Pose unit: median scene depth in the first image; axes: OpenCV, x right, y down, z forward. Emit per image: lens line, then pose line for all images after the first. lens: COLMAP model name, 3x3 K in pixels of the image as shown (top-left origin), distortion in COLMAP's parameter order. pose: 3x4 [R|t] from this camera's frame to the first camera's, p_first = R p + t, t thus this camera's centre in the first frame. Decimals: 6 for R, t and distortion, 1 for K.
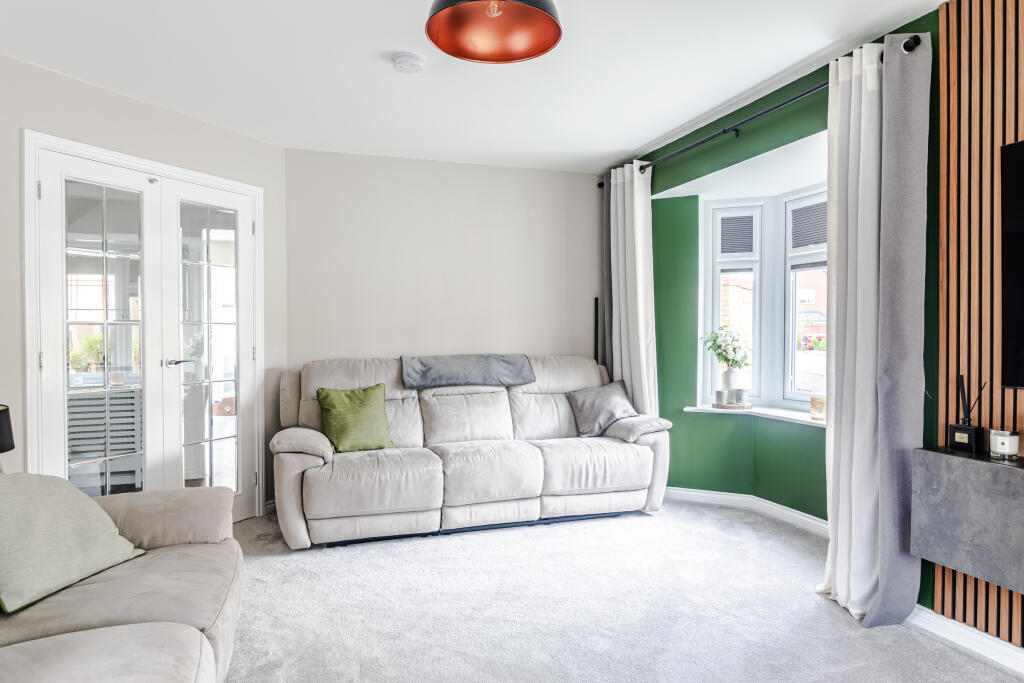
lens RADIAL K [[656.0, 0, 512.2], [0, 656.0, 344.5], [0, 0, 1]] dist [-0.006990, 0.000476]
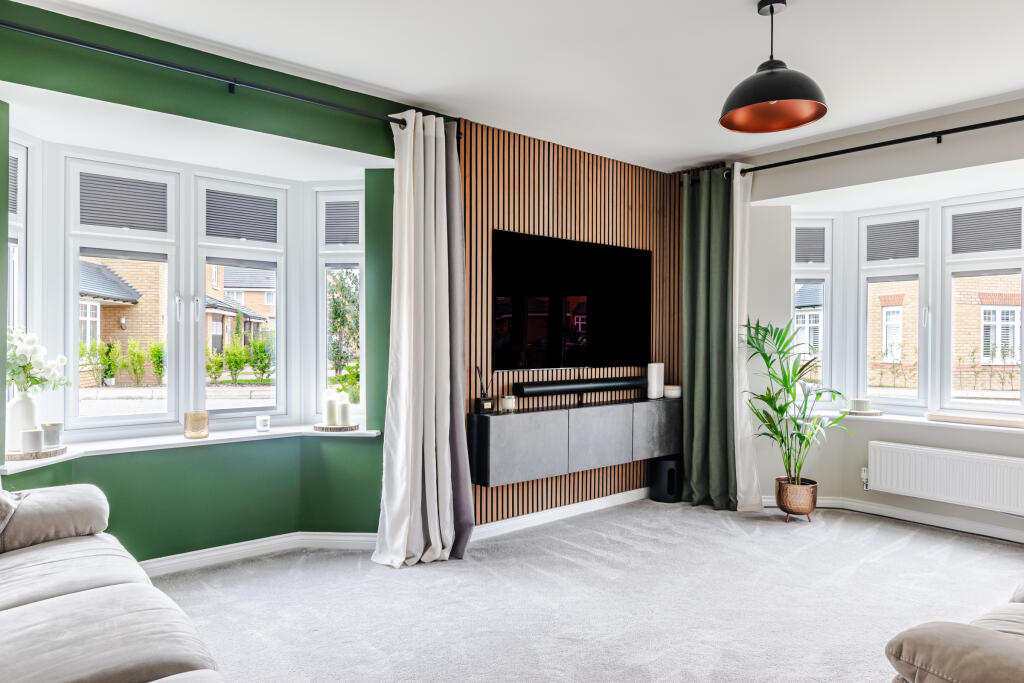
lens RADIAL K [[656.0, 0, 512.9], [0, 656.0, 337.7], [0, 0, 1]] dist [-0.006990, 0.000476]
pose [[-0.373053, -0.004210, 0.927800, -0.628416], [0.011036, 0.999899, 0.008975, -0.028297], [-0.927744, 0.013587, -0.372969, 1.183103]]
